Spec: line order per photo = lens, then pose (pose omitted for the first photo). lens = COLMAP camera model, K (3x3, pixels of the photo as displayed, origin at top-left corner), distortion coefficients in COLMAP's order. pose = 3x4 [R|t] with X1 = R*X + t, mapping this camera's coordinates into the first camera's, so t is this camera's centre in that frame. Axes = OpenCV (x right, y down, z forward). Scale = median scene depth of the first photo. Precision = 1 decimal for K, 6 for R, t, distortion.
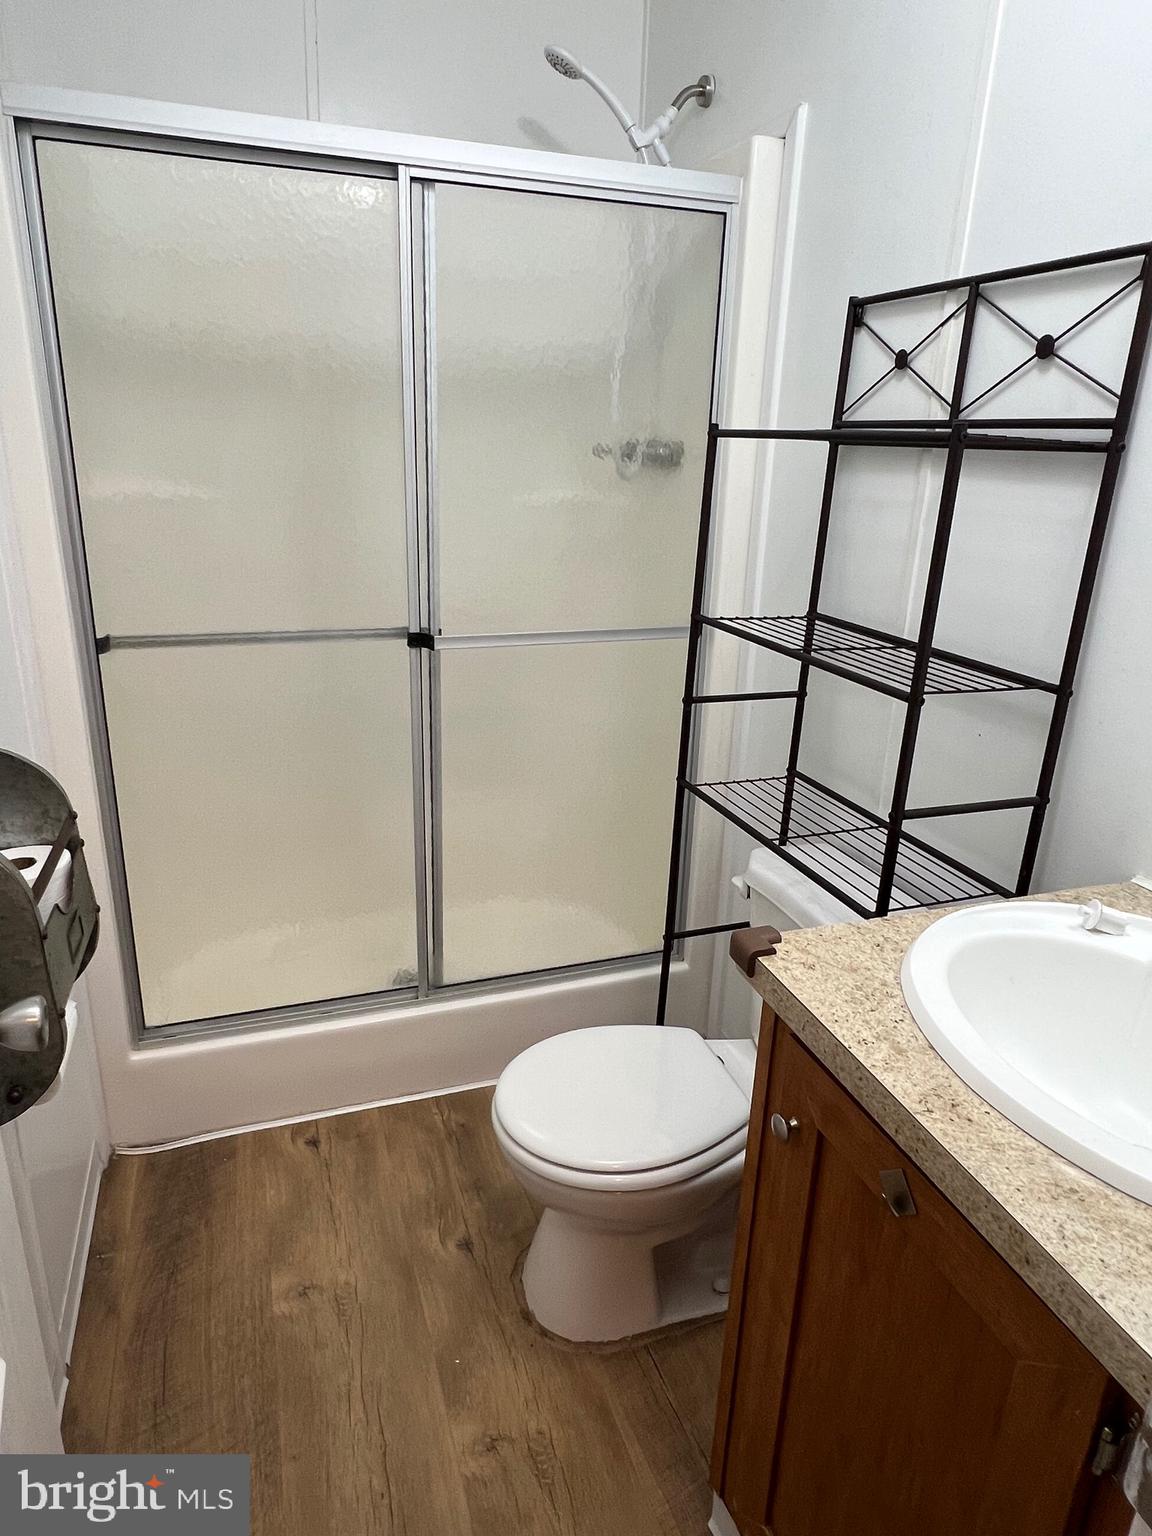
lens RADIAL K [[946.4, 0, 573.7], [0, 946.4, 741.2], [0, 0, 1]] dist [-0.000309, 0.000387]
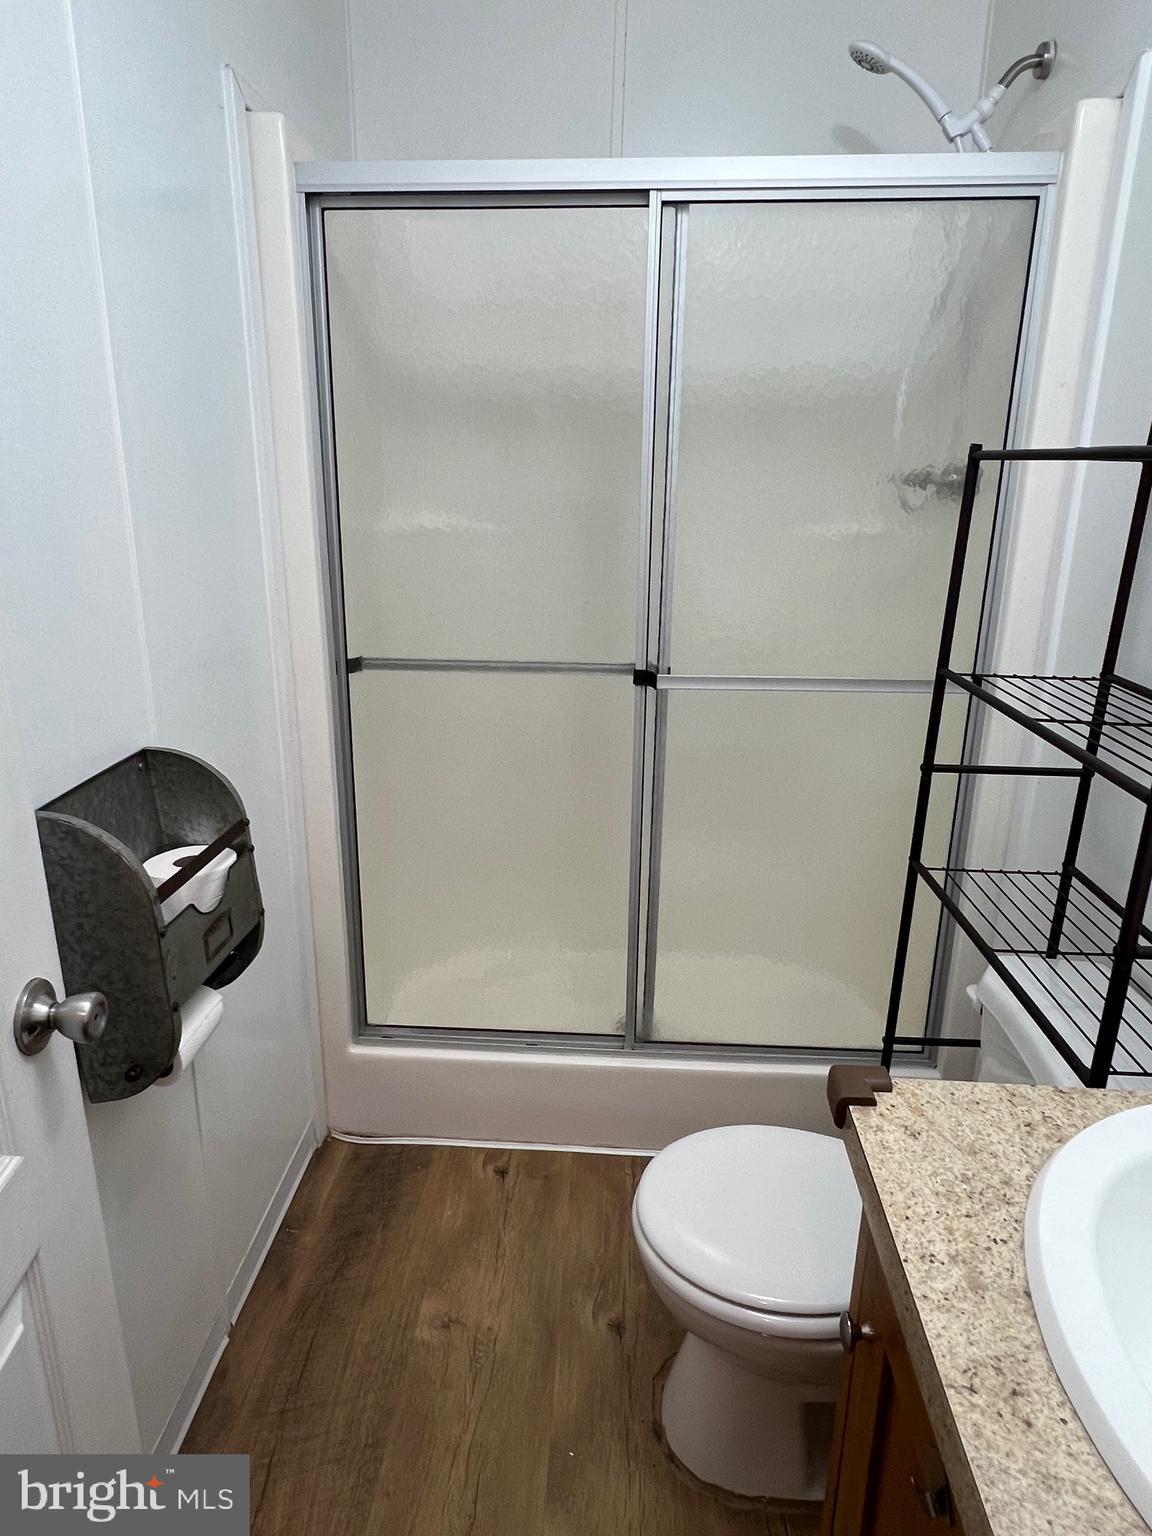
lens RADIAL K [[946.4, 0, 573.7], [0, 946.4, 741.2], [0, 0, 1]] dist [-0.000309, 0.000387]
pose [[0.921953, 0.086328, -0.377557, 0.153114], [-0.098416, 0.995063, -0.012801, -0.026082], [0.374588, 0.048959, 0.925898, 0.096455]]
